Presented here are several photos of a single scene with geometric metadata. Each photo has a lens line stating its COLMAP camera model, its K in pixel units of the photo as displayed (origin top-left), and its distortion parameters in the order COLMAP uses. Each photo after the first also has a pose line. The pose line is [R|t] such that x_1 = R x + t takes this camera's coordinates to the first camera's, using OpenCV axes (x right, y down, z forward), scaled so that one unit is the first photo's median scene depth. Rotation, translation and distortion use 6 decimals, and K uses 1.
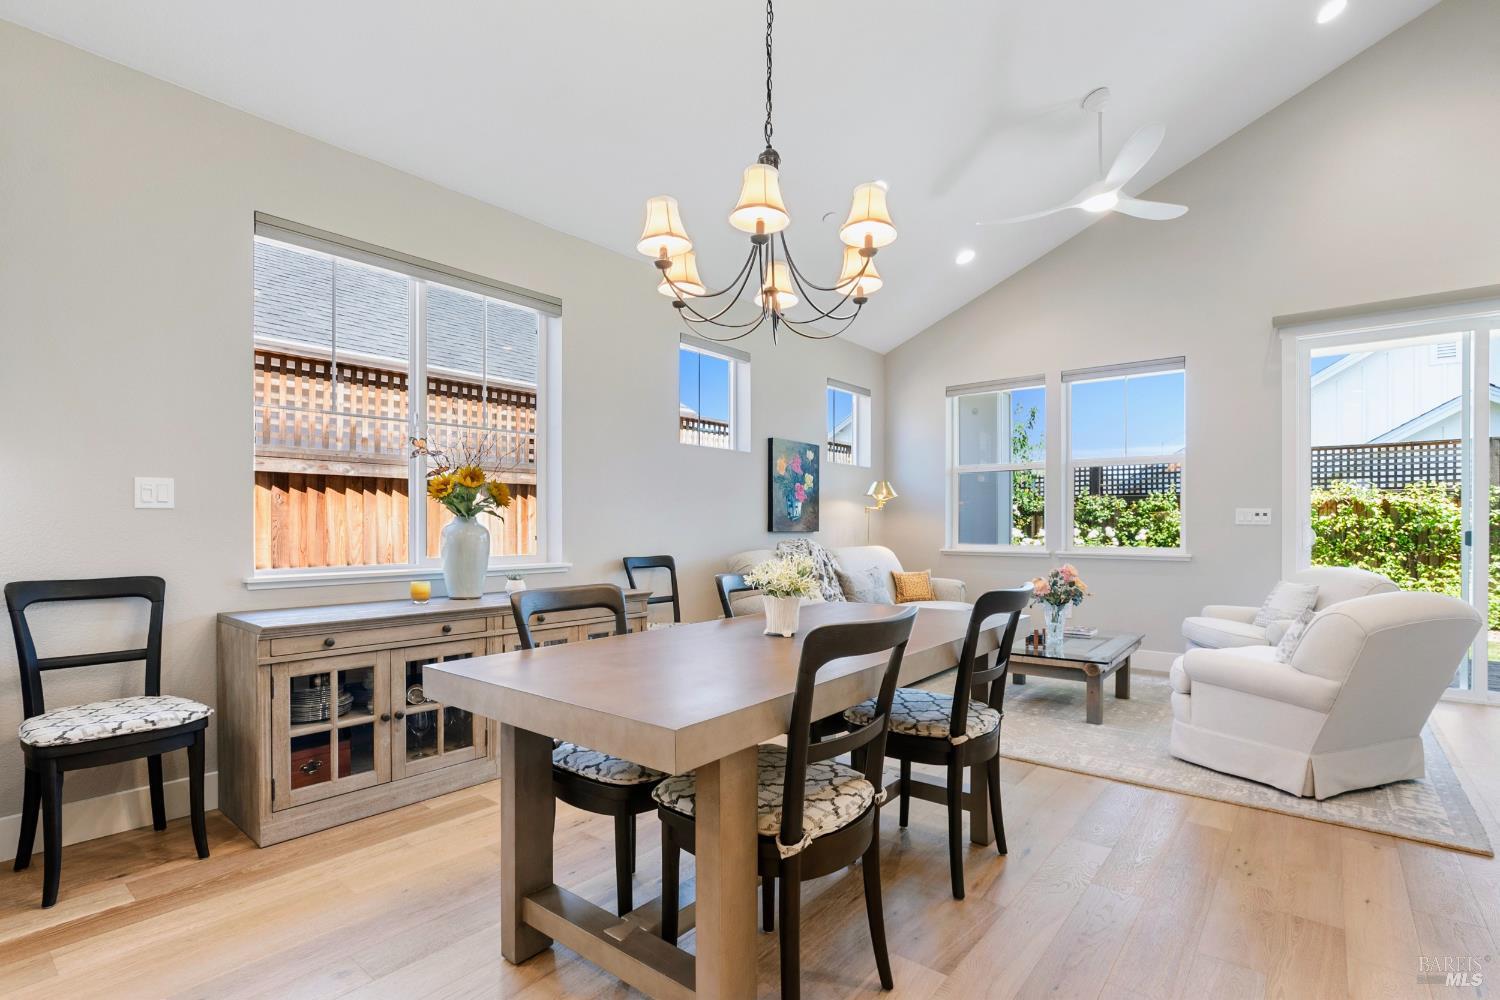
lens RADIAL K [[711.0, 0, 760.6], [0, 711.0, 530.6], [0, 0, 1]] dist [-0.013978, 0.001465]
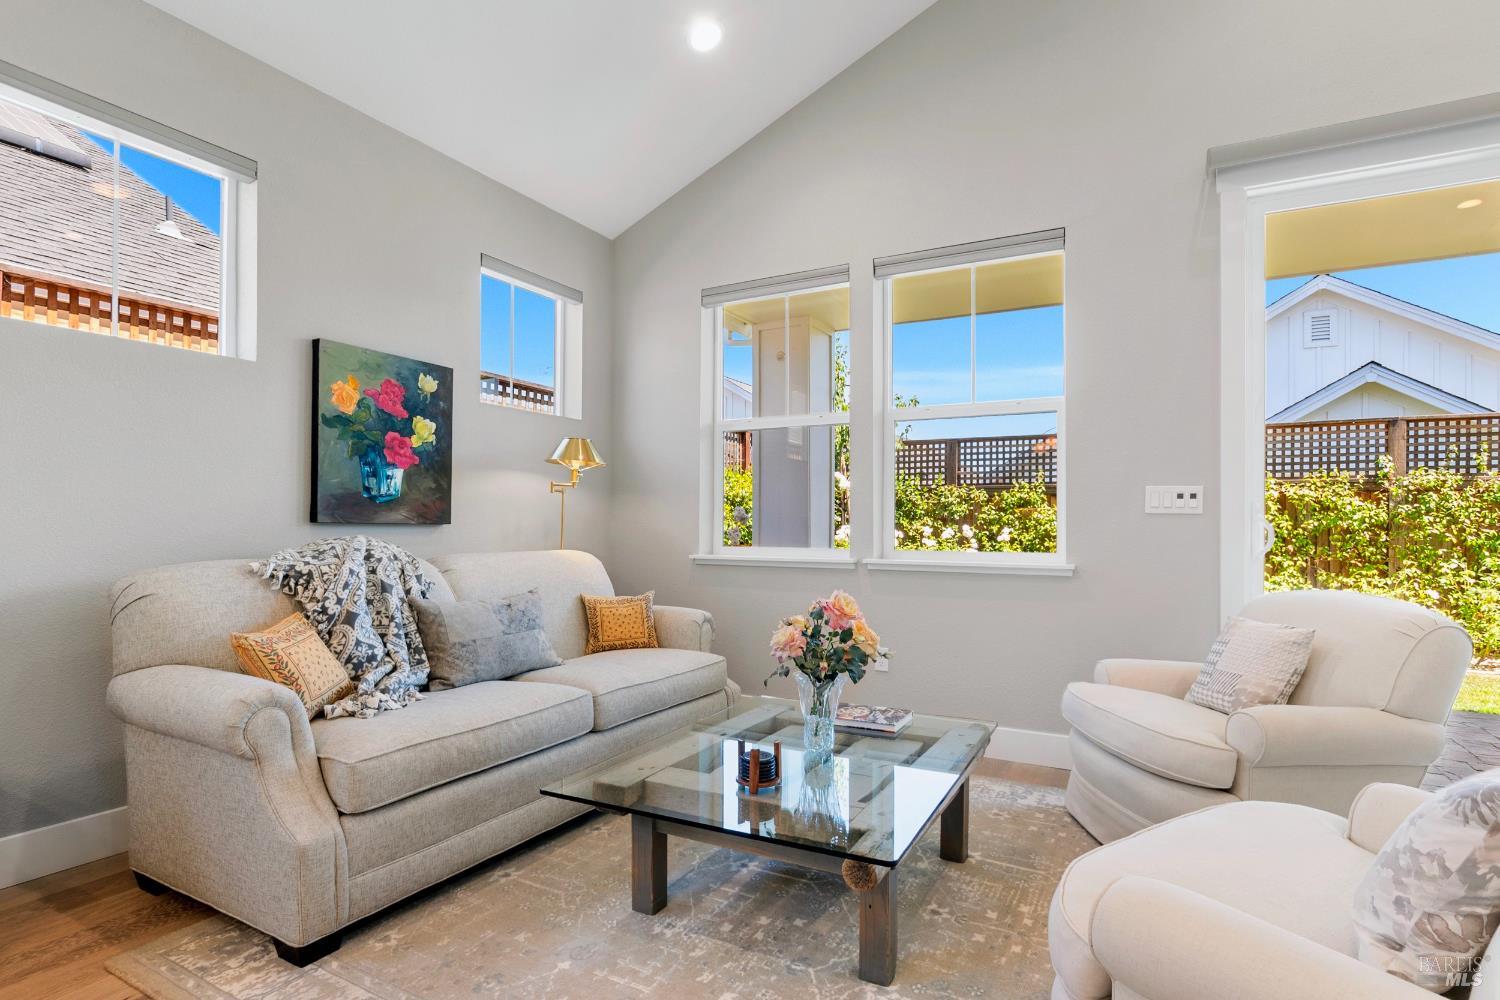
lens RADIAL K [[779.3, 0, 763.2], [0, 779.3, 526.9], [0, 0, 1]] dist [-0.006629, -0.000978]
pose [[0.982546, 0.004094, 0.185976, 0.136721], [-0.003018, 0.999977, -0.006067, 0.003878], [-0.185997, 0.005400, 0.982535, 0.240265]]
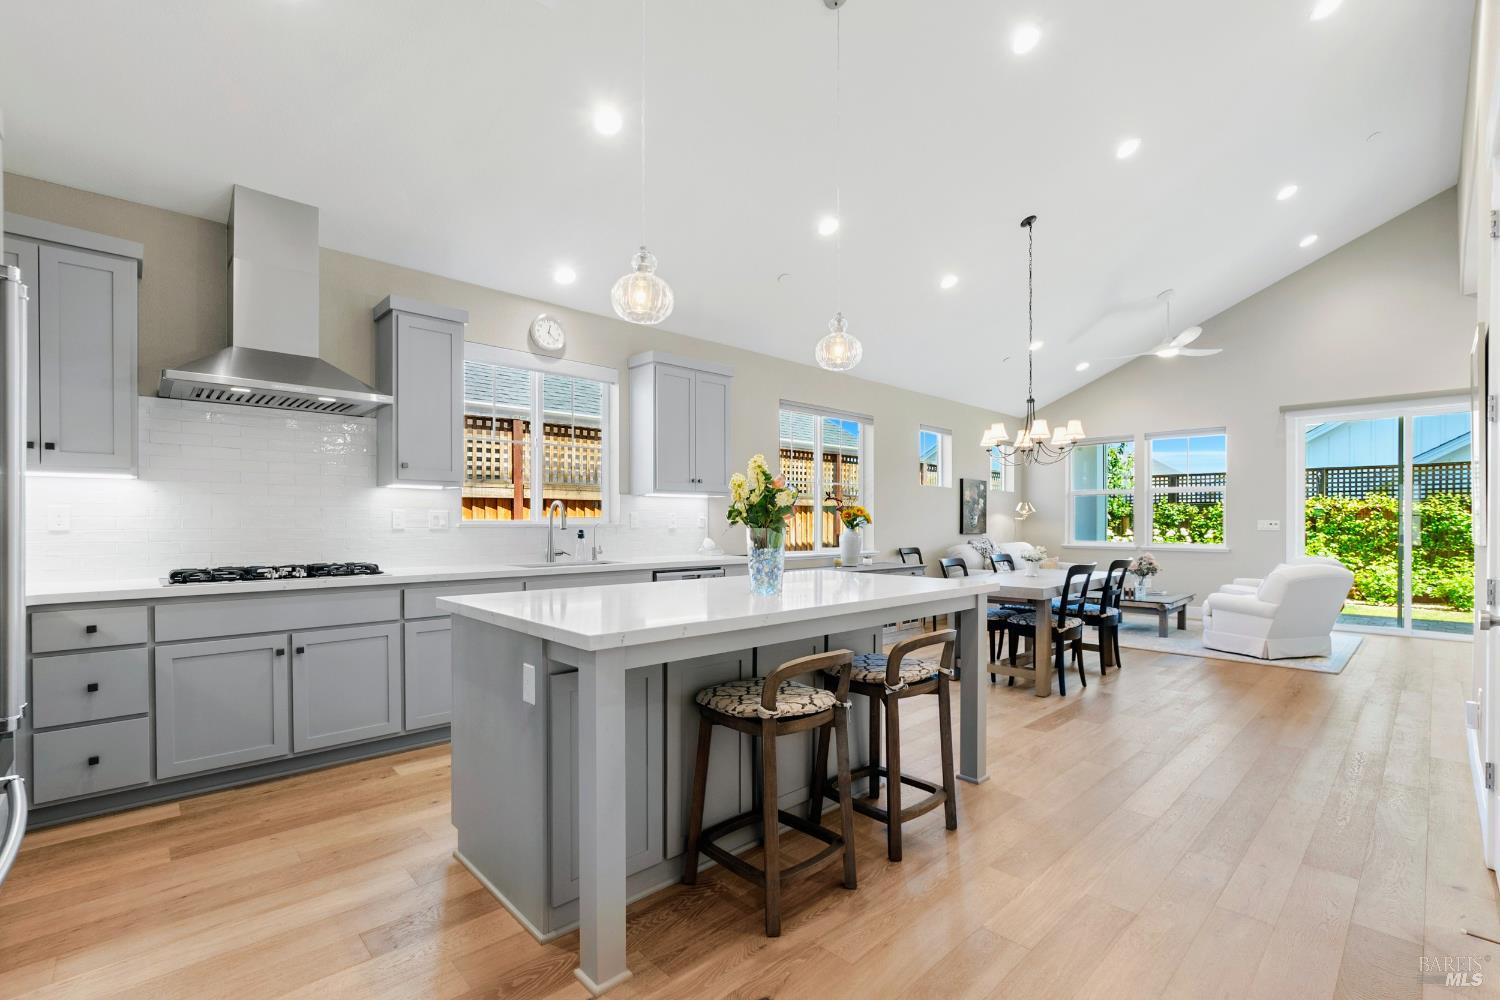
lens RADIAL K [[650.3, 0, 768.2], [0, 650.3, 526.6], [0, 0, 1]] dist [-0.001488, -0.000175]
pose [[0.992330, 0.000060, -0.123620, -0.152902], [-0.000087, 1.000000, -0.000215, -0.009136], [0.123620, 0.000224, 0.992330, -0.360804]]
